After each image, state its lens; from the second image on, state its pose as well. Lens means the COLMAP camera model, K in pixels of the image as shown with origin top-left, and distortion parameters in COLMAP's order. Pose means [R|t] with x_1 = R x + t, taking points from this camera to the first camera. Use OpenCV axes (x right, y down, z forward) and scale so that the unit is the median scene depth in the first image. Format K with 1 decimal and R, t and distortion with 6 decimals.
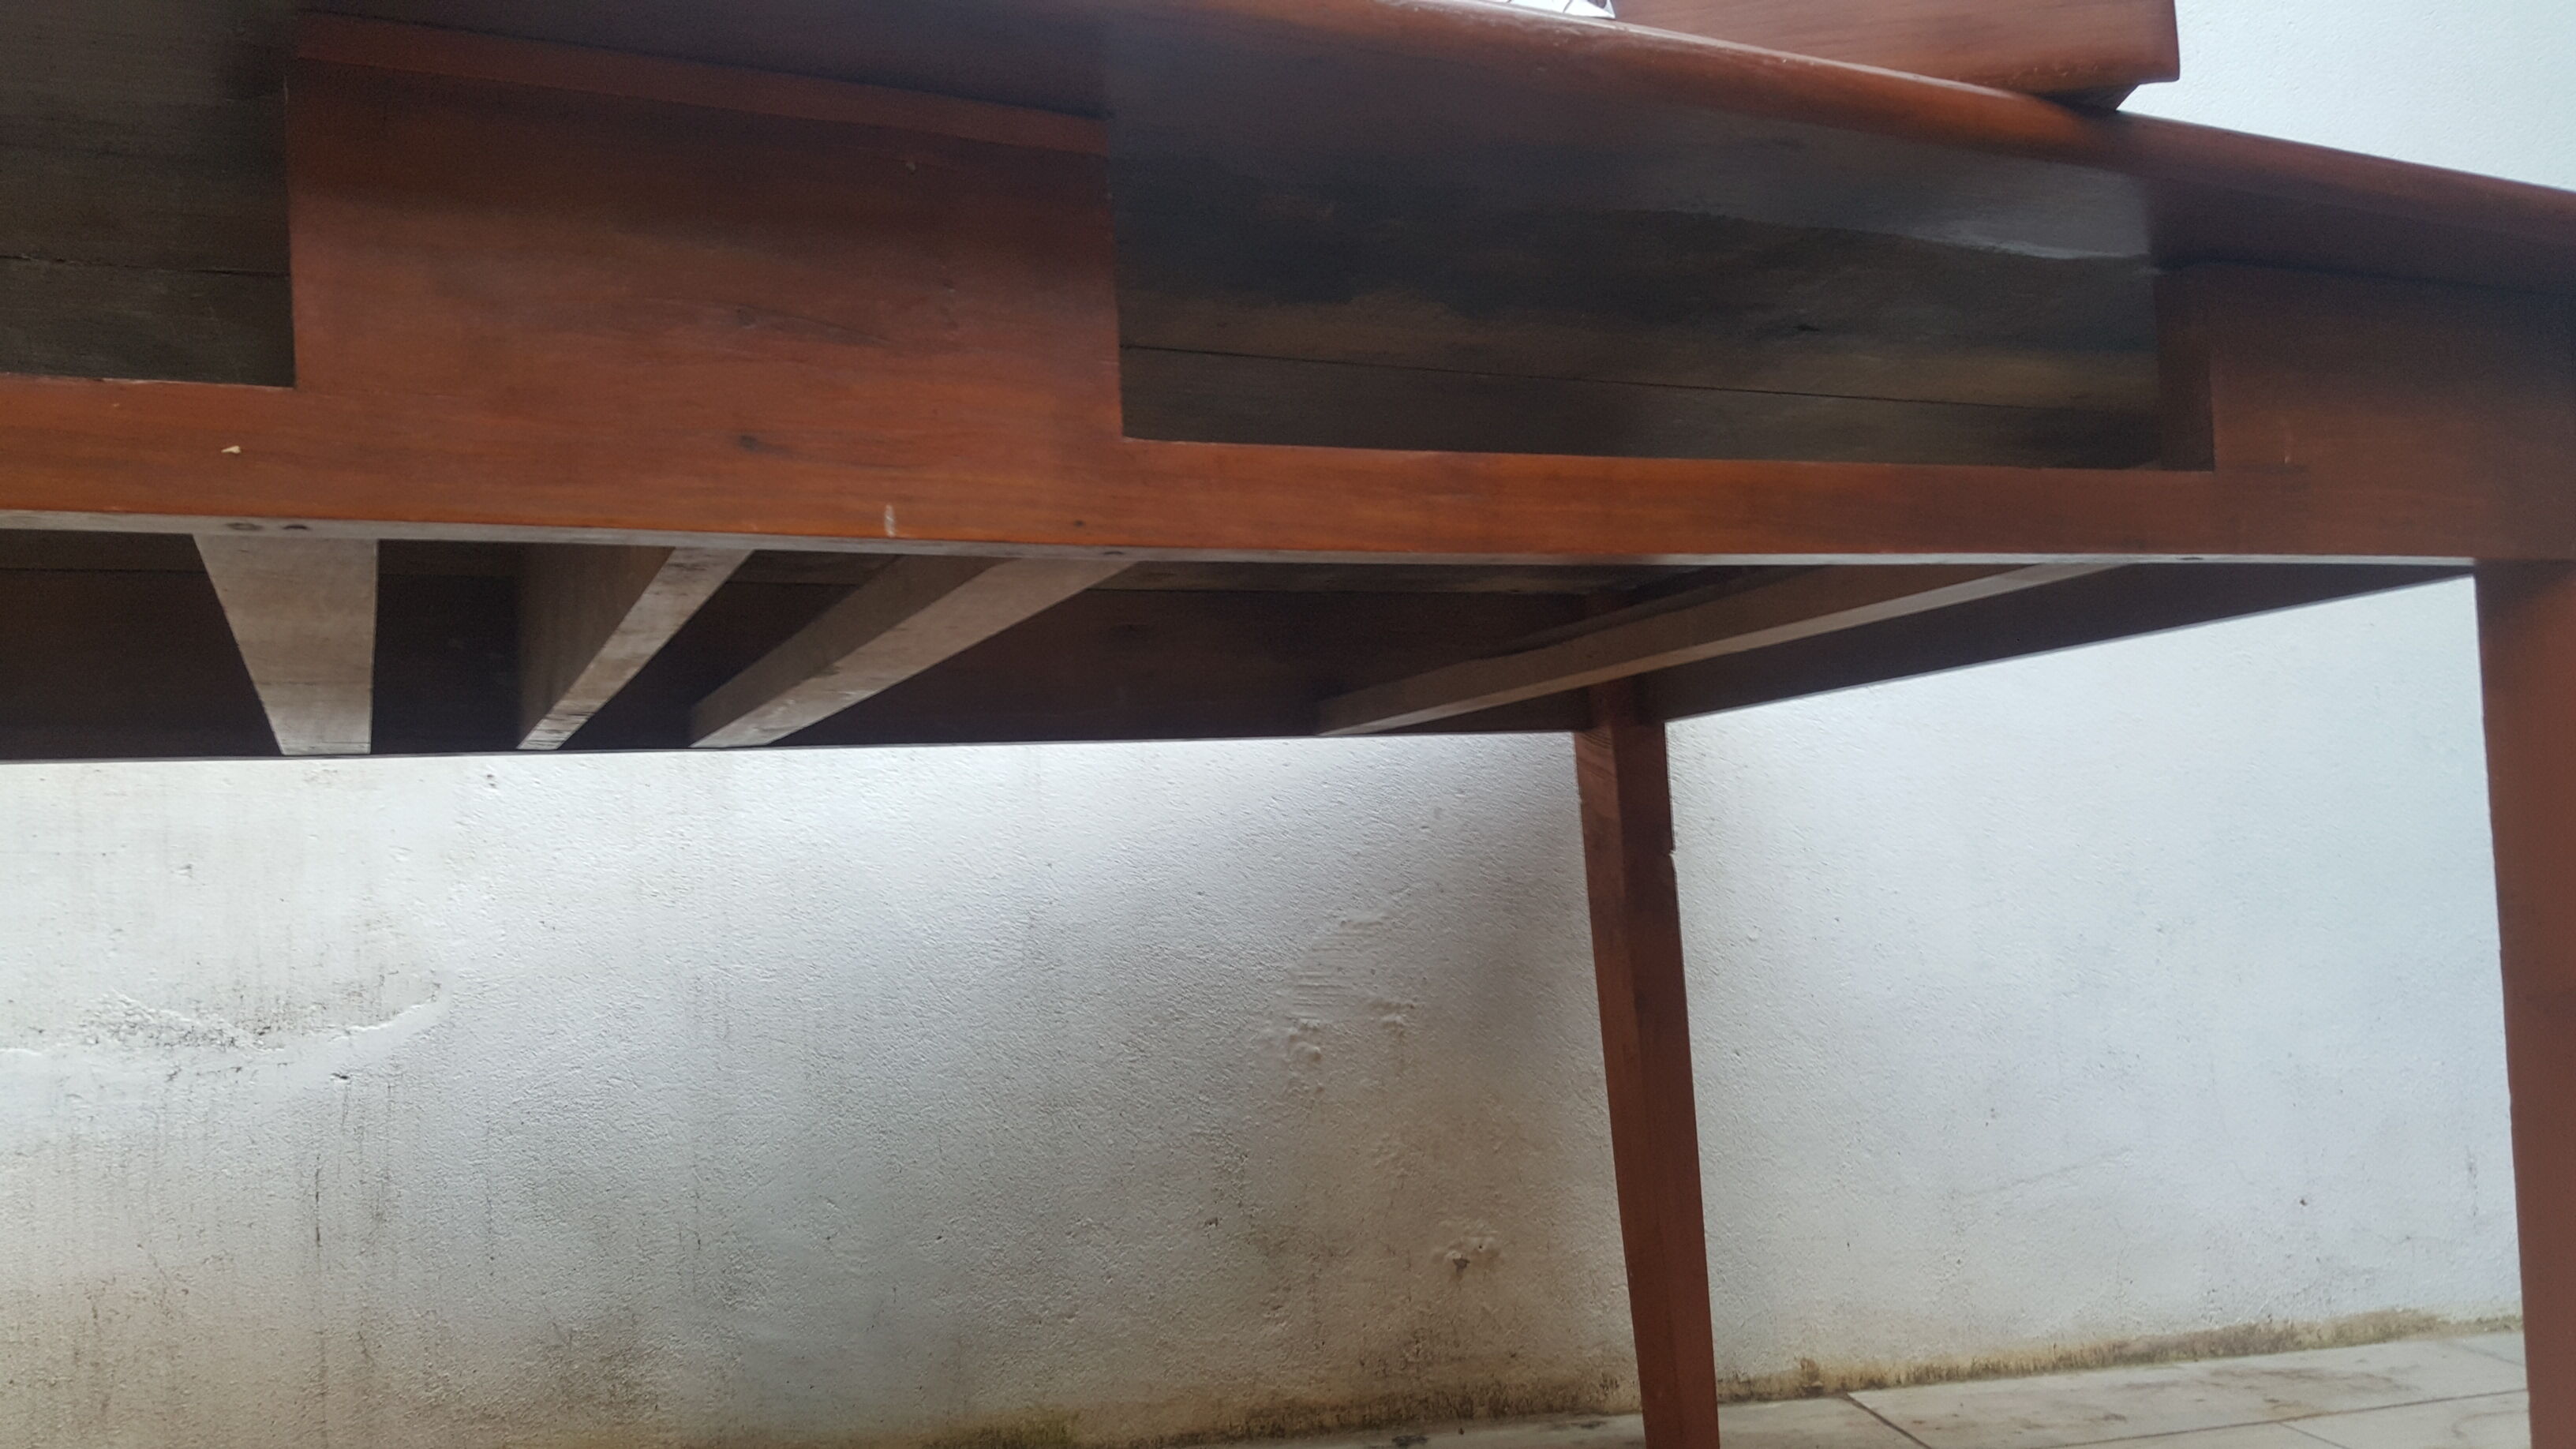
lens RADIAL K [[1922.4, 0, 1288.0], [0, 1922.4, 724.5], [0, 0, 1]] dist [0.114583, -0.171242]
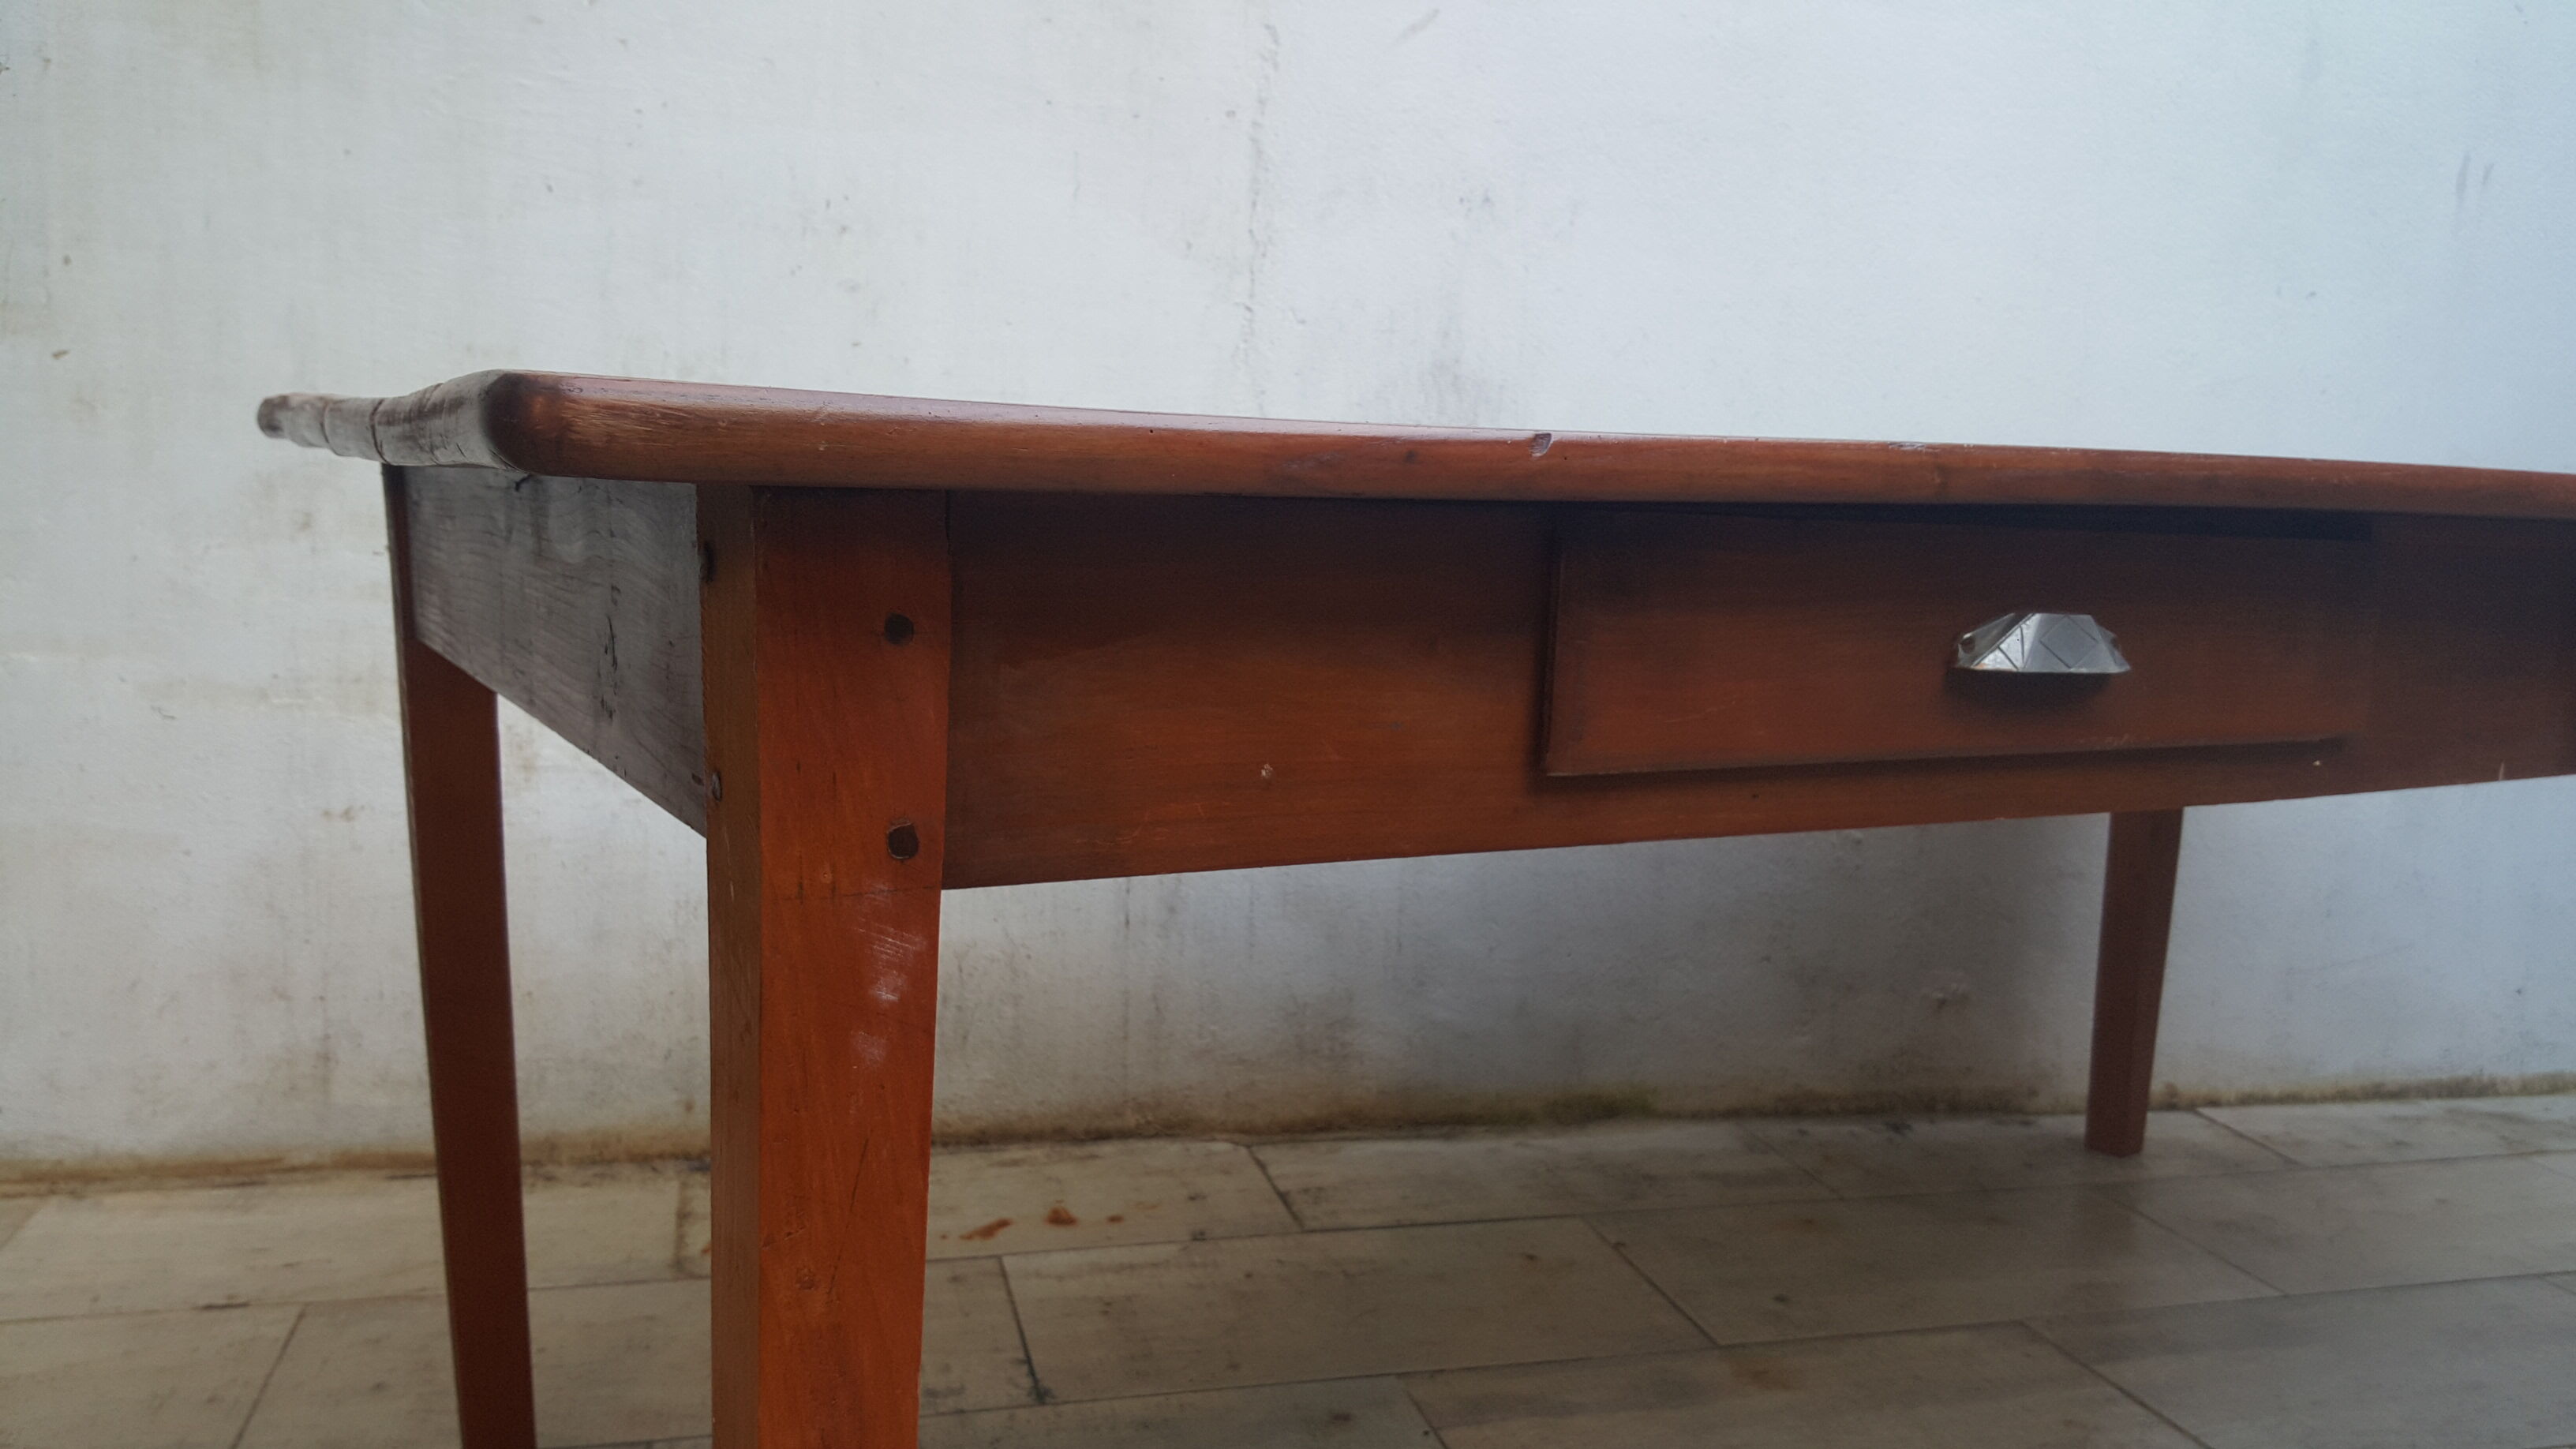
lens RADIAL K [[1960.9, 0, 1279.1], [0, 1960.9, 725.5], [0, 0, 1]] dist [0.101327, -0.182207]
pose [[0.990871, 0.085987, 0.103834, -0.509889], [-0.107167, 0.969668, 0.219678, -0.149070], [-0.081795, -0.228800, 0.970031, -0.218809]]
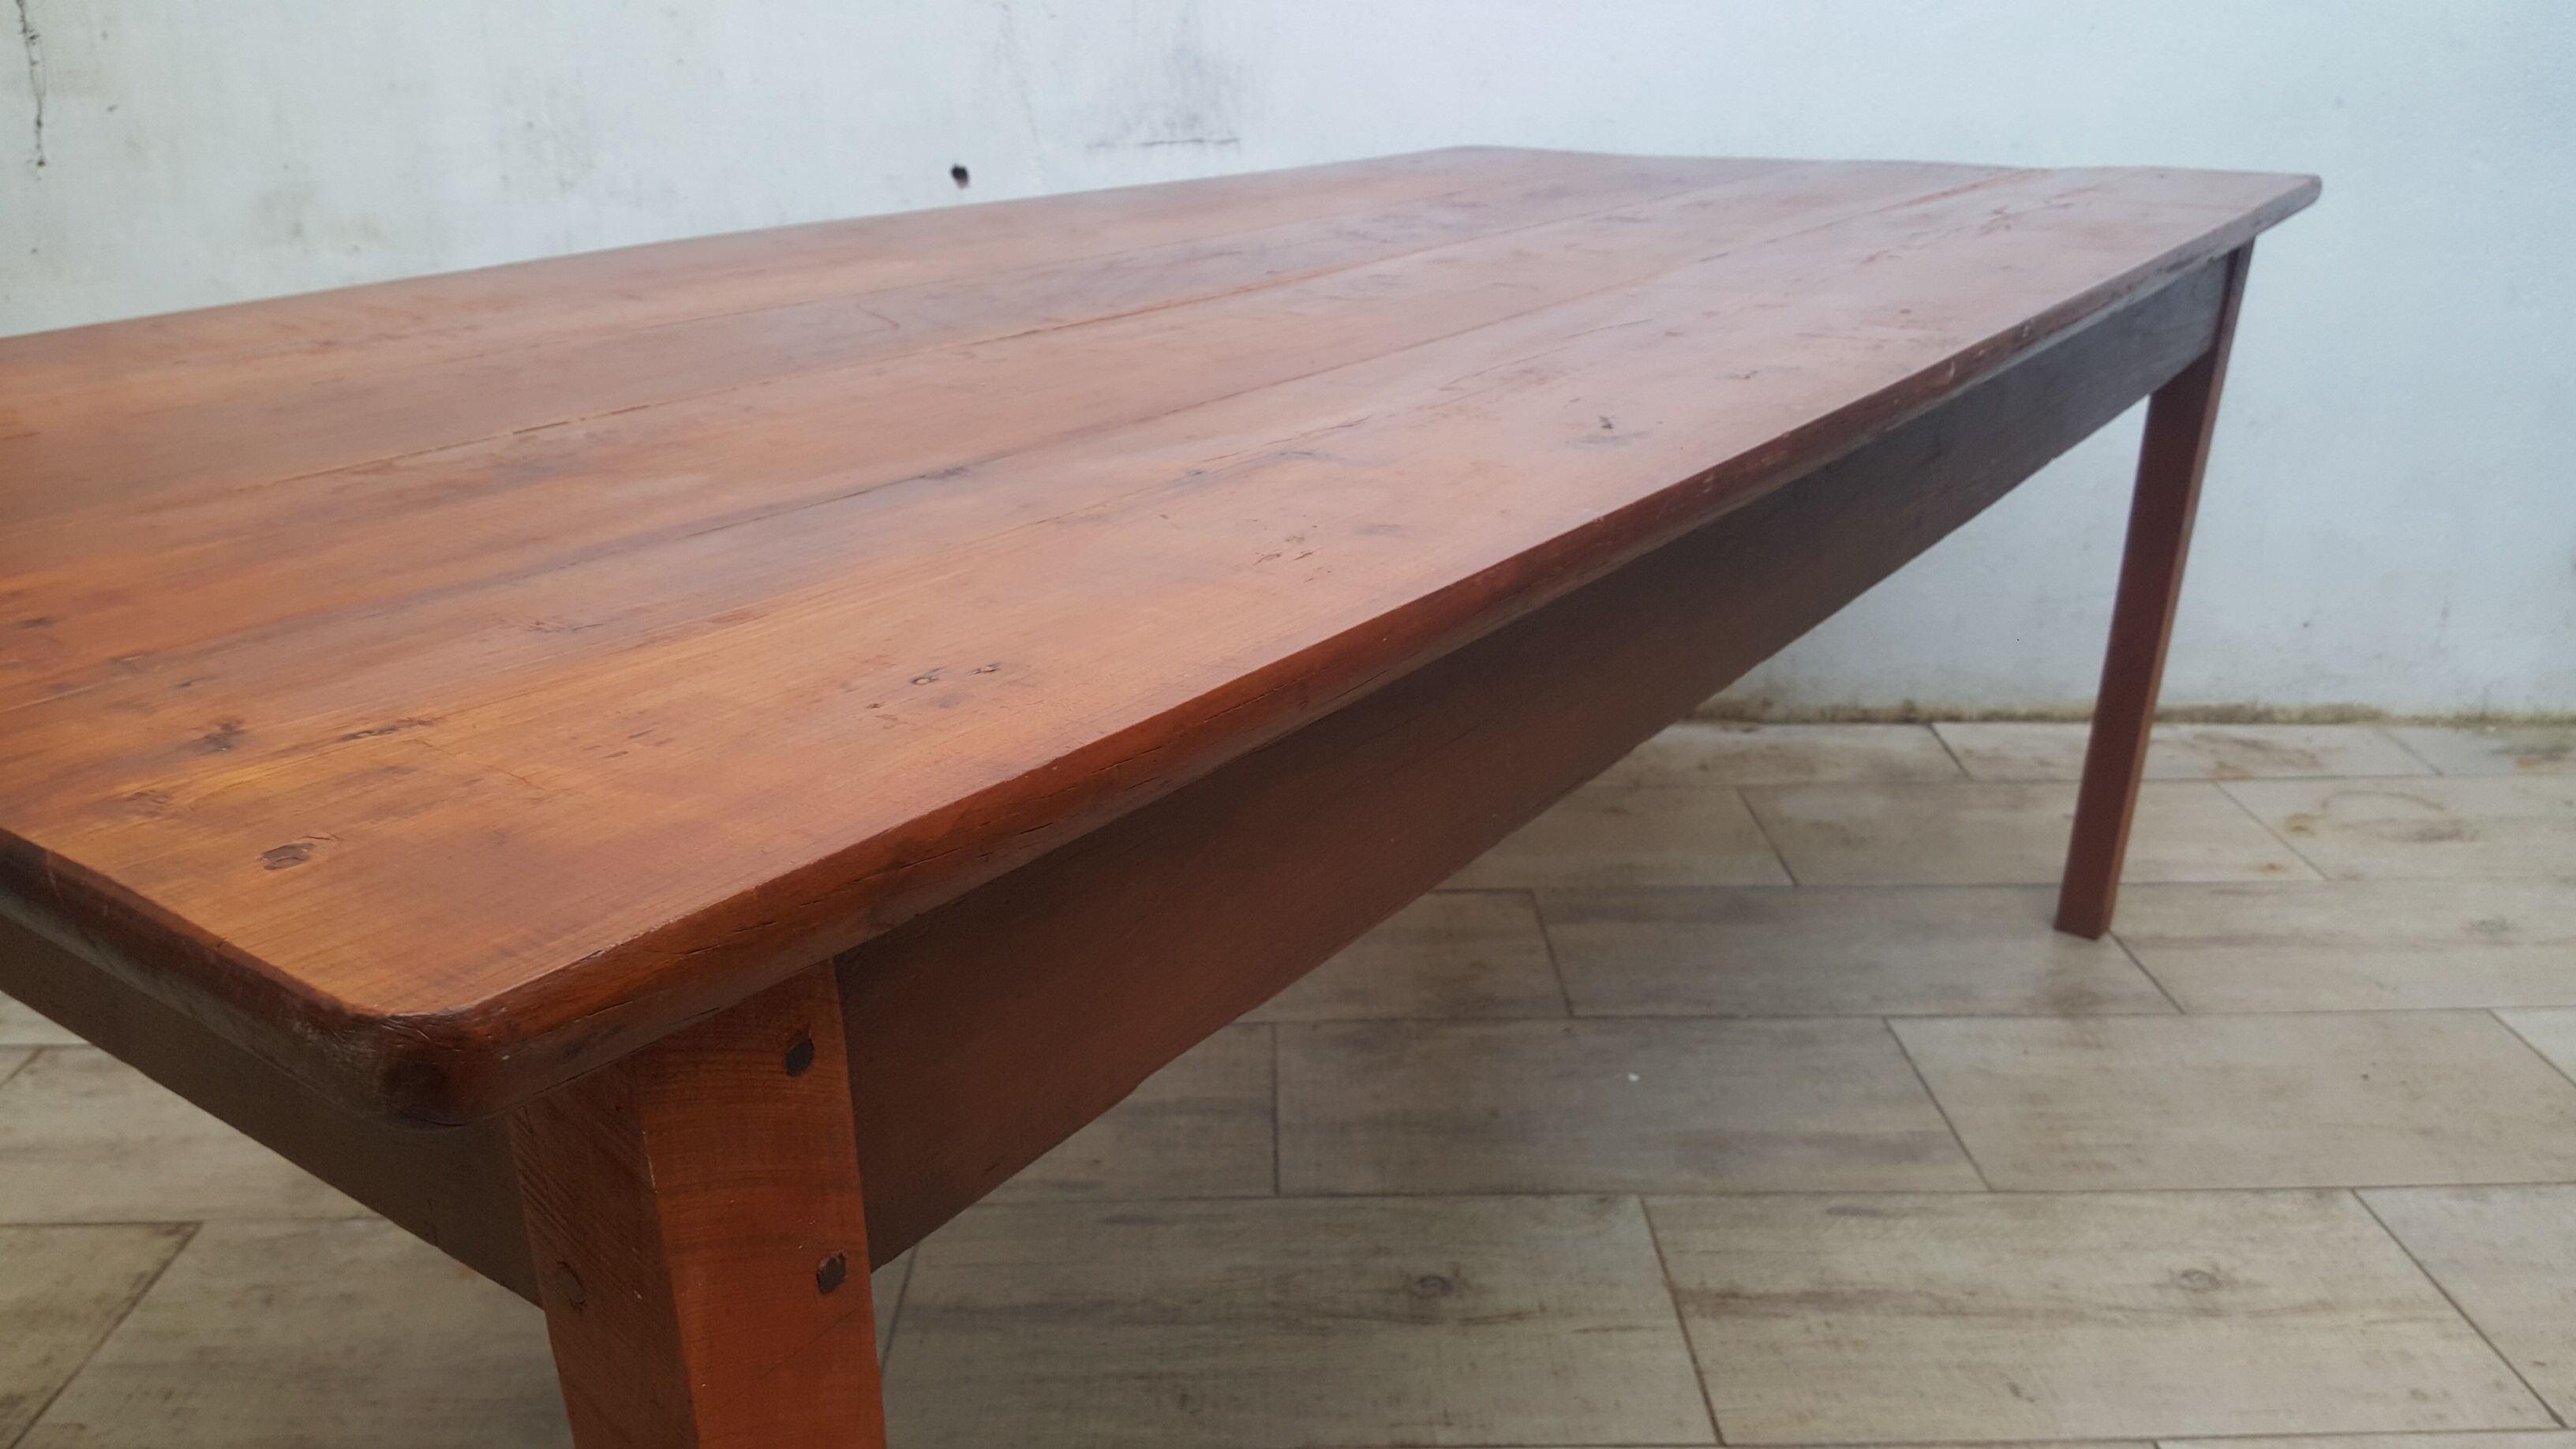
lens RADIAL K [[2021.4, 0, 1302.0], [0, 2021.4, 732.9], [0, 0, 1]] dist [0.123157, -0.258806]
pose [[0.987641, 0.103911, -0.117332, -0.001708], [-0.040892, 0.893537, 0.447125, -0.323385], [0.151302, -0.436801, 0.886743, -0.444113]]
